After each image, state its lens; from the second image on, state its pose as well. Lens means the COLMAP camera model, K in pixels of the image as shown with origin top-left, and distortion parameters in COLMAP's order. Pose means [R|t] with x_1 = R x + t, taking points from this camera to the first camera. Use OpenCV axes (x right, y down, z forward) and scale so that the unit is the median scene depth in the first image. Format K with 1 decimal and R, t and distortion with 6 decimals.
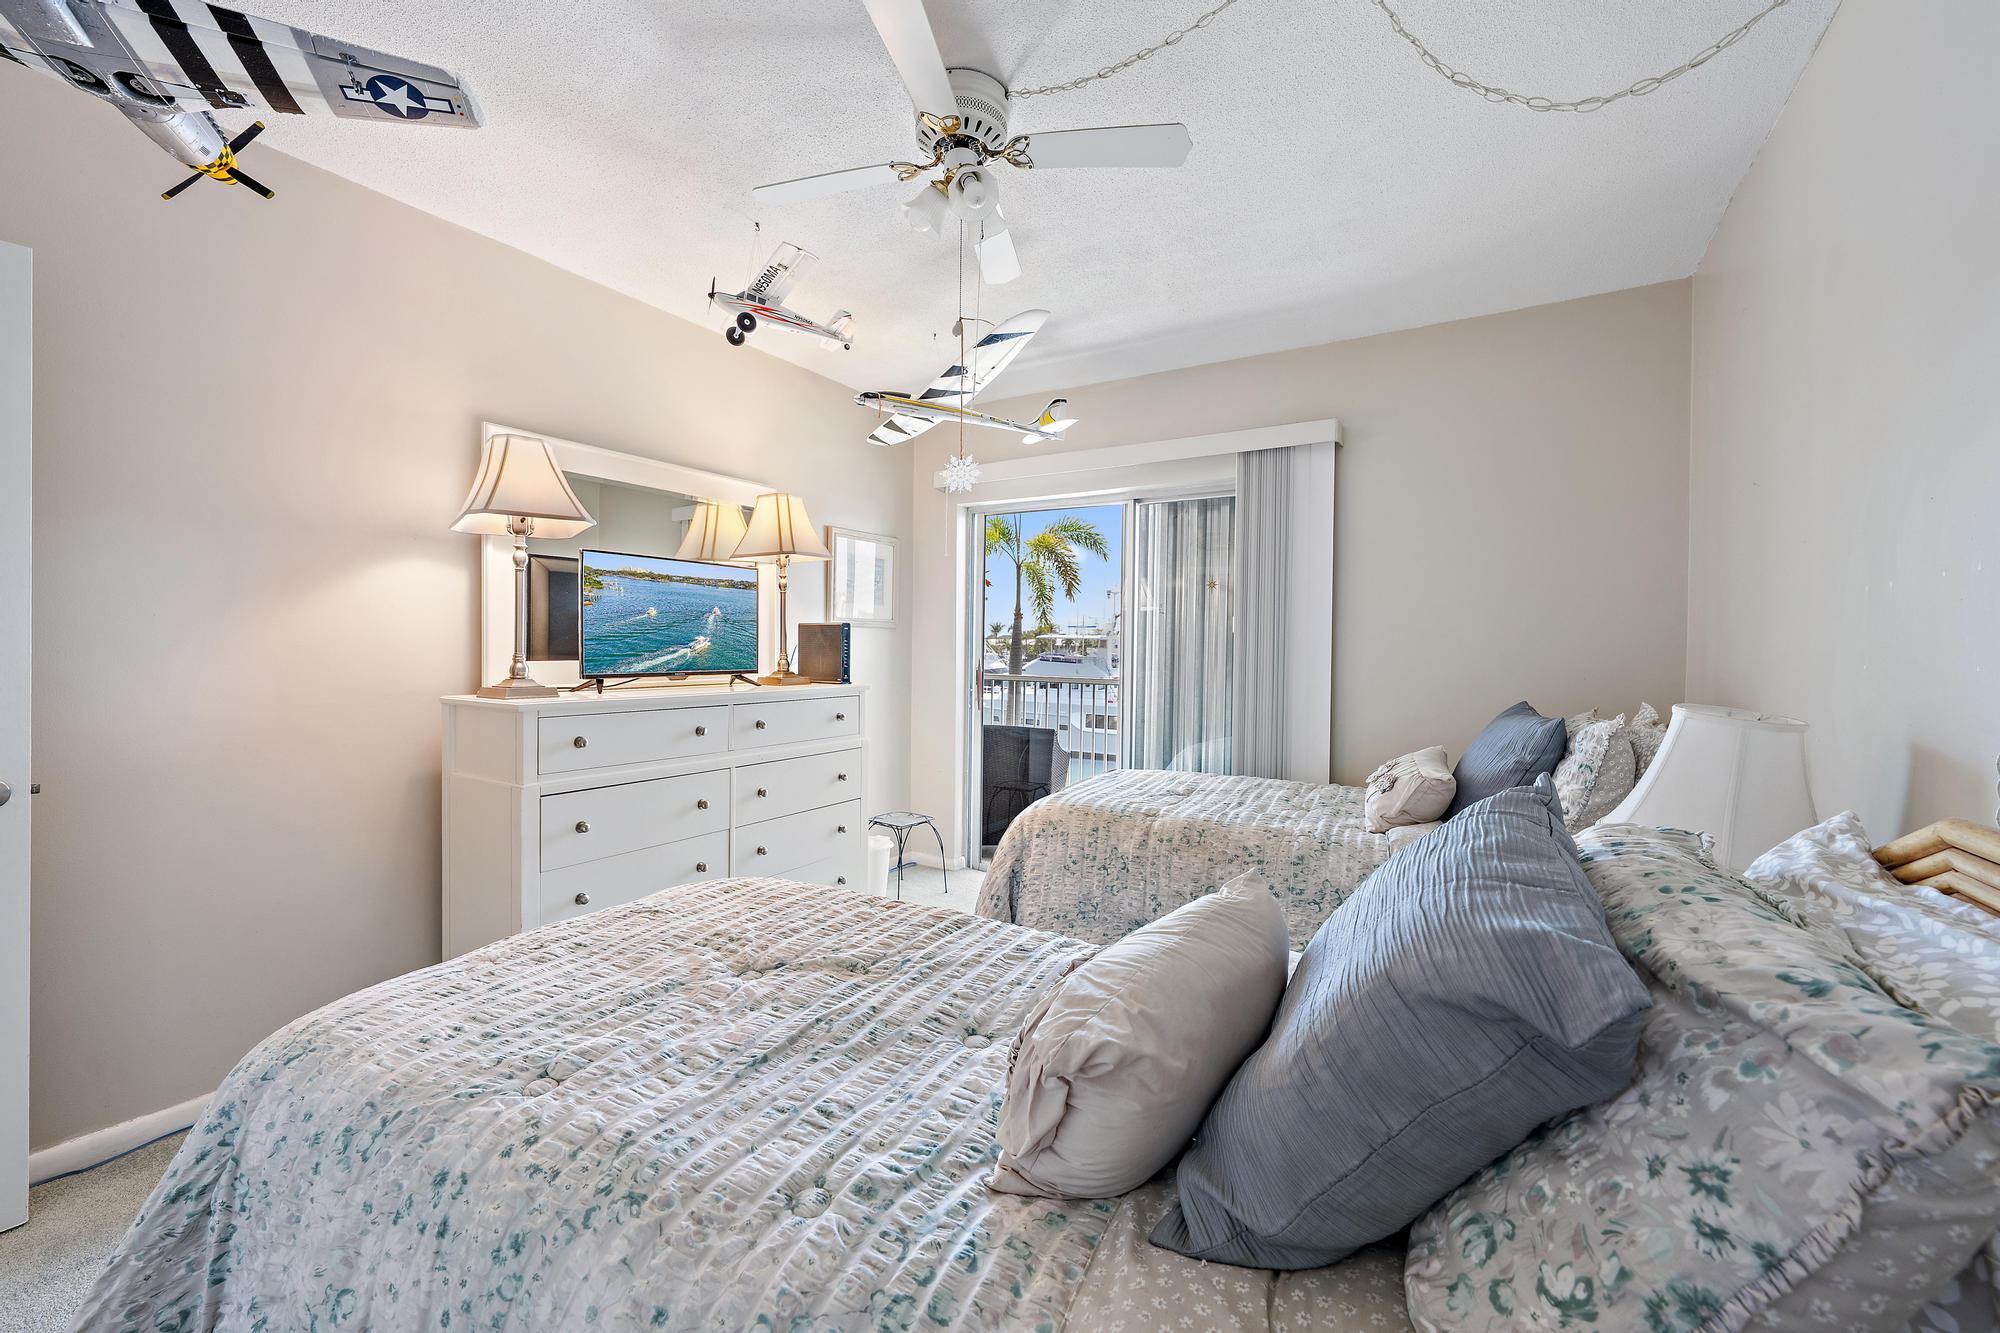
lens RADIAL K [[783.9, 0, 1000.0], [0, 783.9, 666.5], [0, 0, 1]] dist [0.004335, -0.000439]
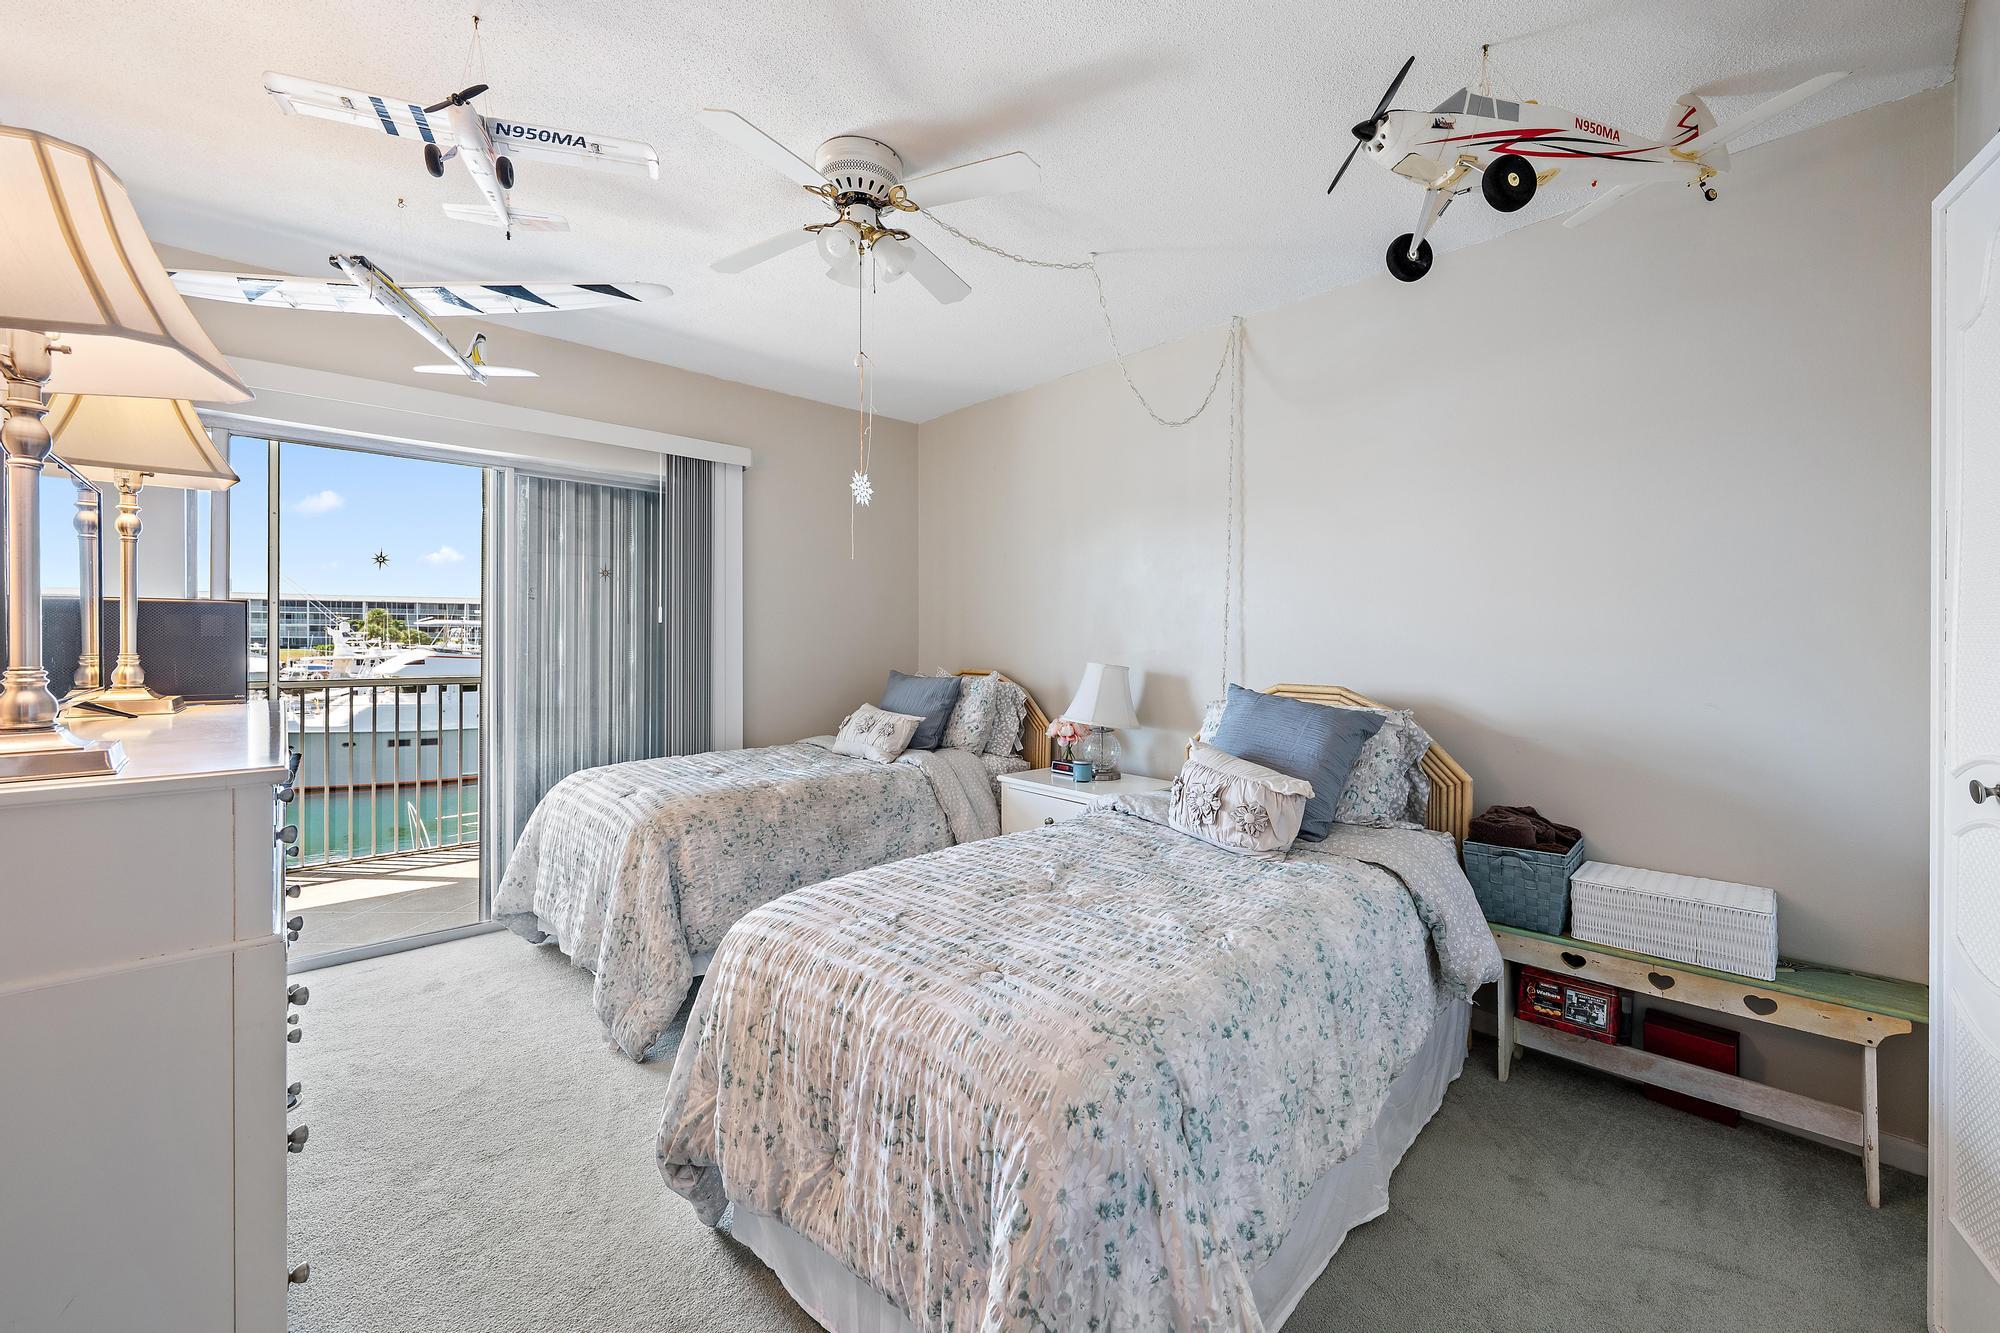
lens RADIAL K [[786.3, 0, 1005.7], [0, 786.3, 648.7], [0, 0, 1]] dist [0.000211, -0.000092]
pose [[0.261019, -0.022296, 0.965076, -1.109654], [0.025631, 0.999541, 0.016160, -0.024622], [-0.964993, 0.020517, 0.261470, 0.508663]]
